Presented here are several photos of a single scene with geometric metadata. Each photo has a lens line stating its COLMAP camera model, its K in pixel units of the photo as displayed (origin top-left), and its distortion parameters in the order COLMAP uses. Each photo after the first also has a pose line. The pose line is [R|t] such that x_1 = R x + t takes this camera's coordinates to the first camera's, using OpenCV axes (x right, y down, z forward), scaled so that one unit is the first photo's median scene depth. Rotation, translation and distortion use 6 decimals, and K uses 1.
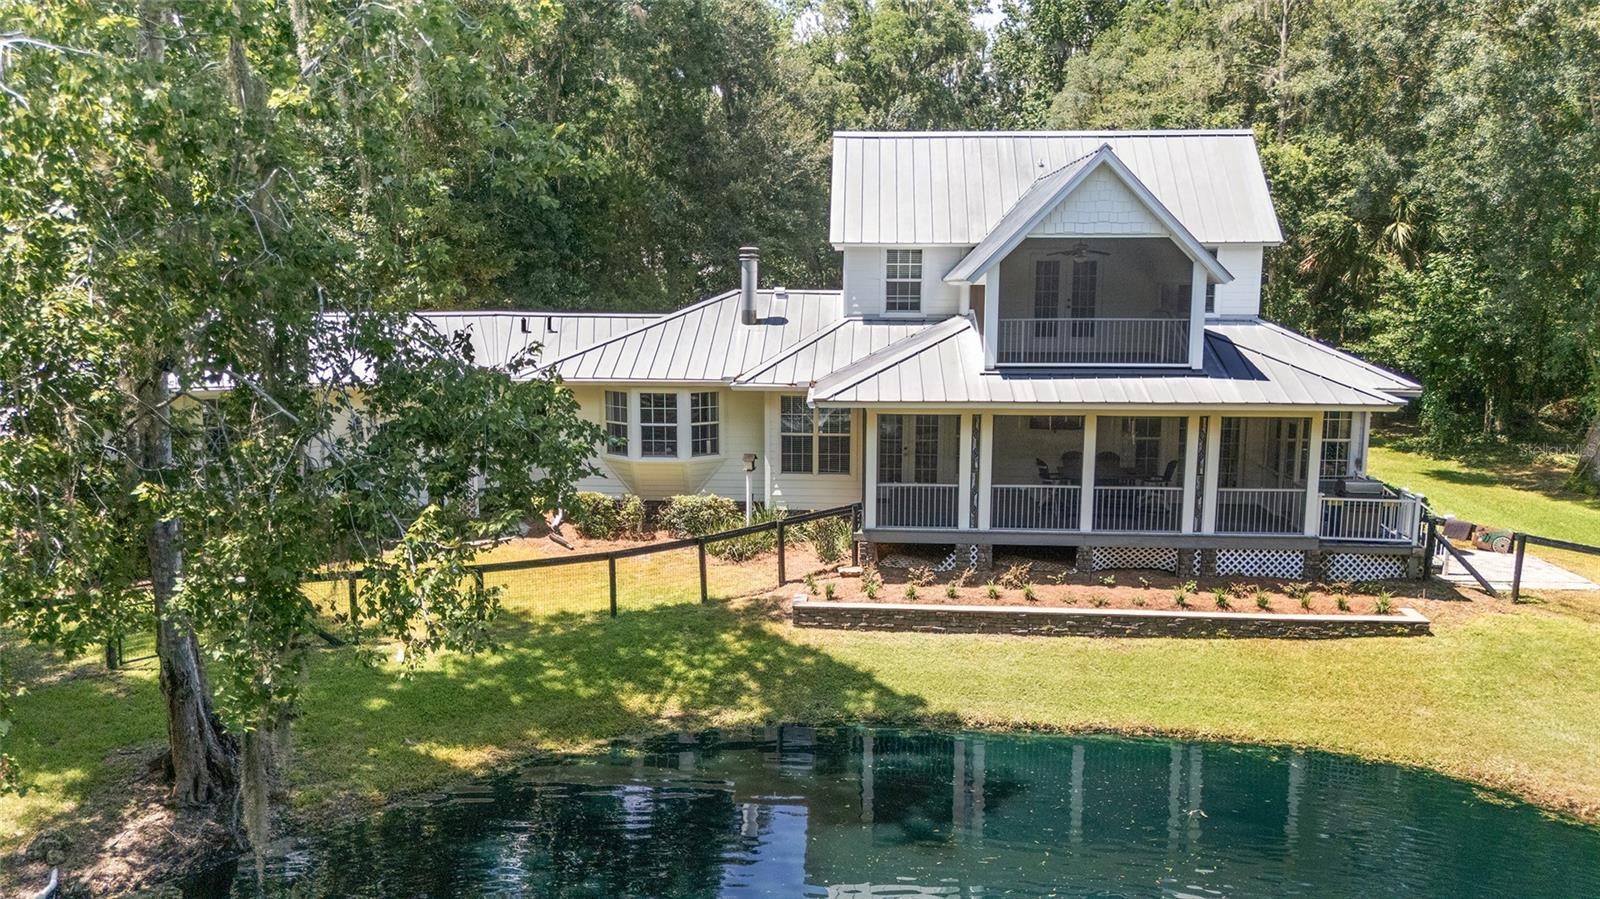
lens RADIAL K [[1204.2, 0, 789.9], [0, 1204.2, 452.4], [0, 0, 1]] dist [0.046082, -0.049008]
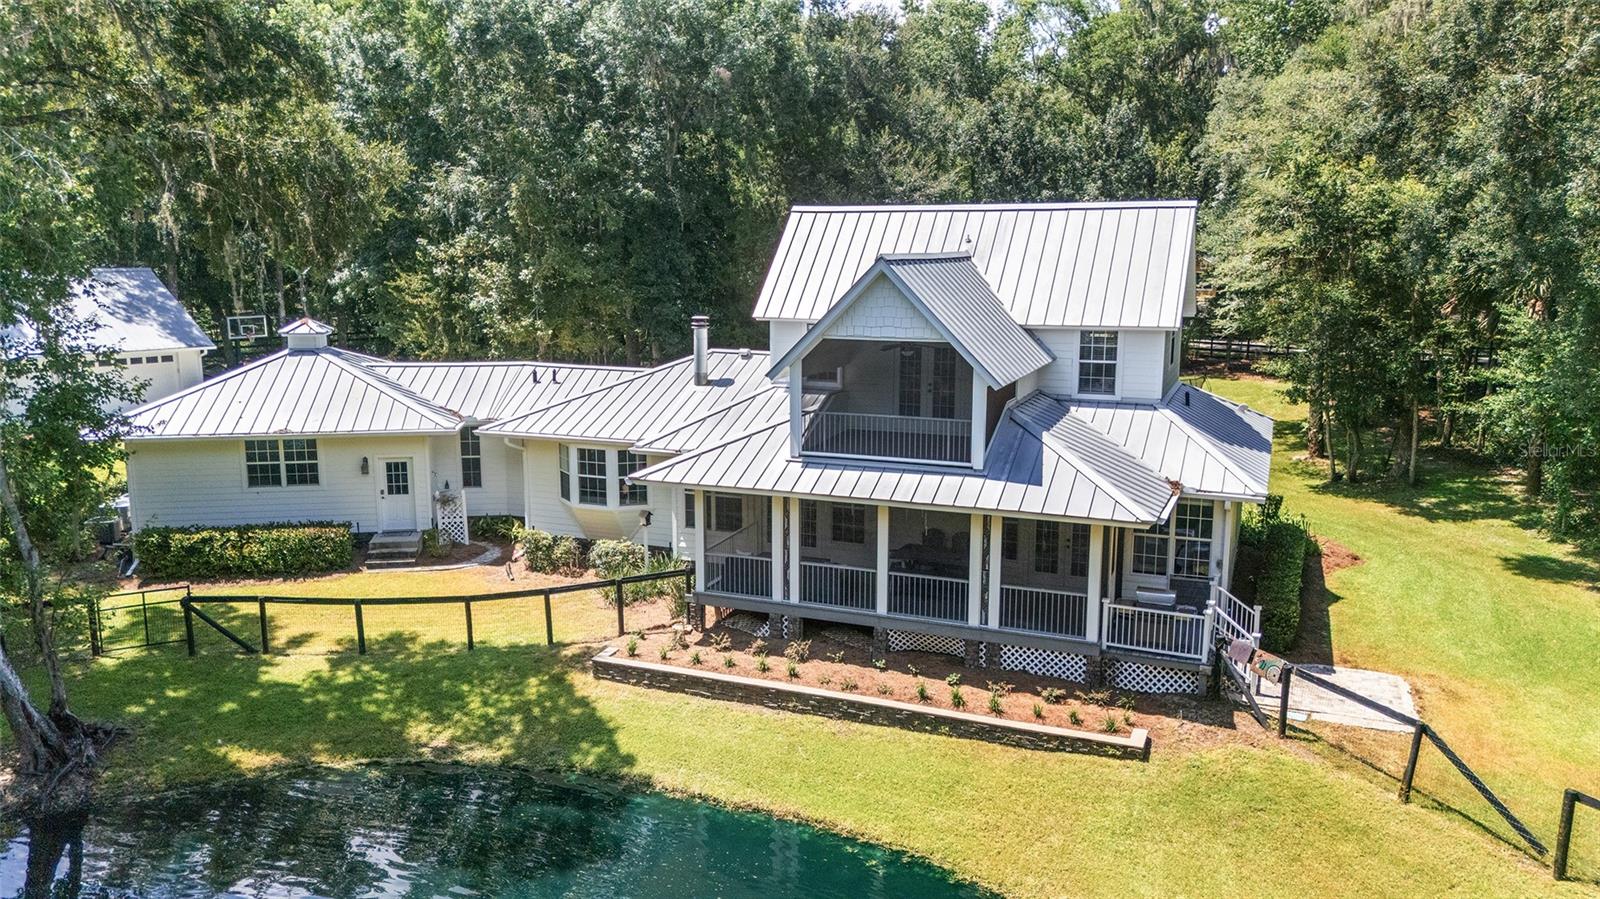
lens RADIAL K [[1204.2, 0, 799.9], [0, 1204.2, 441.1], [0, 0, 1]] dist [0.046082, -0.049008]
pose [[0.946378, 0.052308, -0.318798, 0.519188], [-0.047046, 0.998600, 0.024189, -0.110372], [0.319617, -0.007894, 0.947514, -0.018202]]
